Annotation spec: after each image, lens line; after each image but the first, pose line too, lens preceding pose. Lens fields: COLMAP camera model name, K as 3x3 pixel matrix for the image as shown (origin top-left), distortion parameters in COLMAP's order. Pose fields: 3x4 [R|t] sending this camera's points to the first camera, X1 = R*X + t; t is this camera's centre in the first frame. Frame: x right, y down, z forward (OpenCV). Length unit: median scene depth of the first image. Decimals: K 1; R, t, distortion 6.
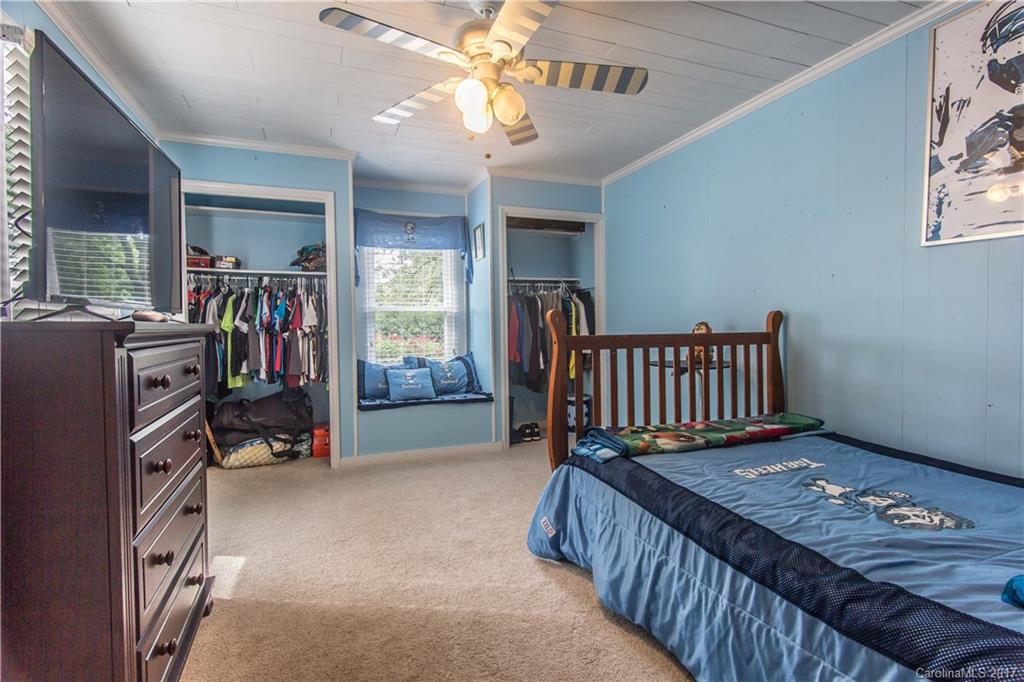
lens RADIAL K [[512.7, 0, 509.8], [0, 512.7, 331.7], [0, 0, 1]] dist [-0.000896, -0.001679]
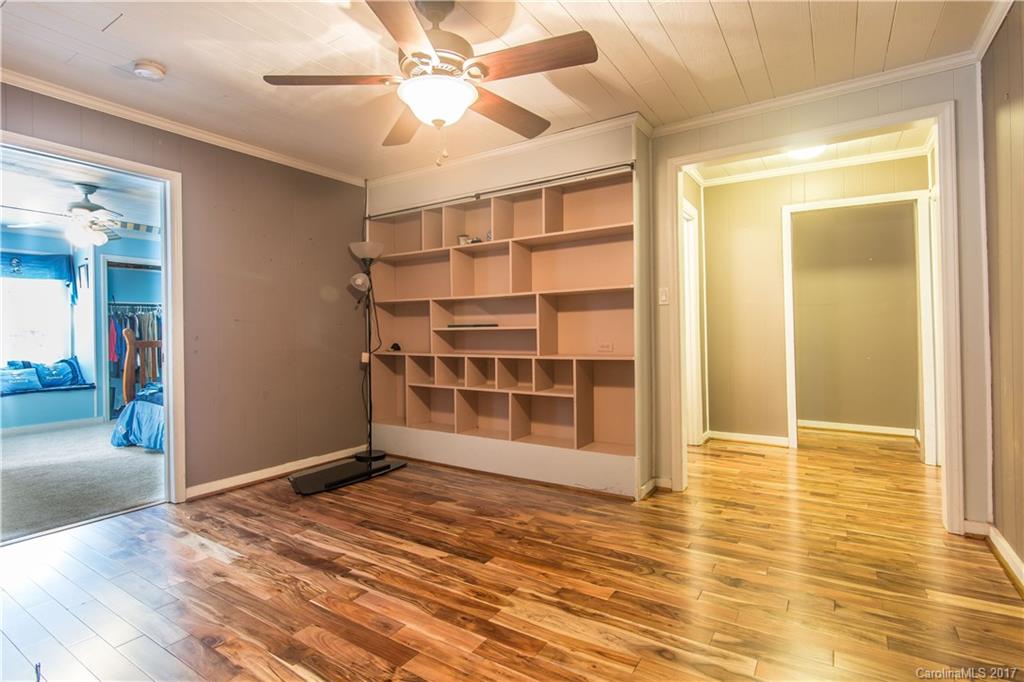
lens RADIAL K [[512.7, 0, 509.8], [0, 512.7, 331.7], [0, 0, 1]] dist [-0.000896, -0.001679]
pose [[0.809138, 0.001134, 0.587617, 0.062937], [0.010766, 0.999802, -0.016754, 0.011458], [-0.587519, 0.019883, 0.808966, -0.832257]]
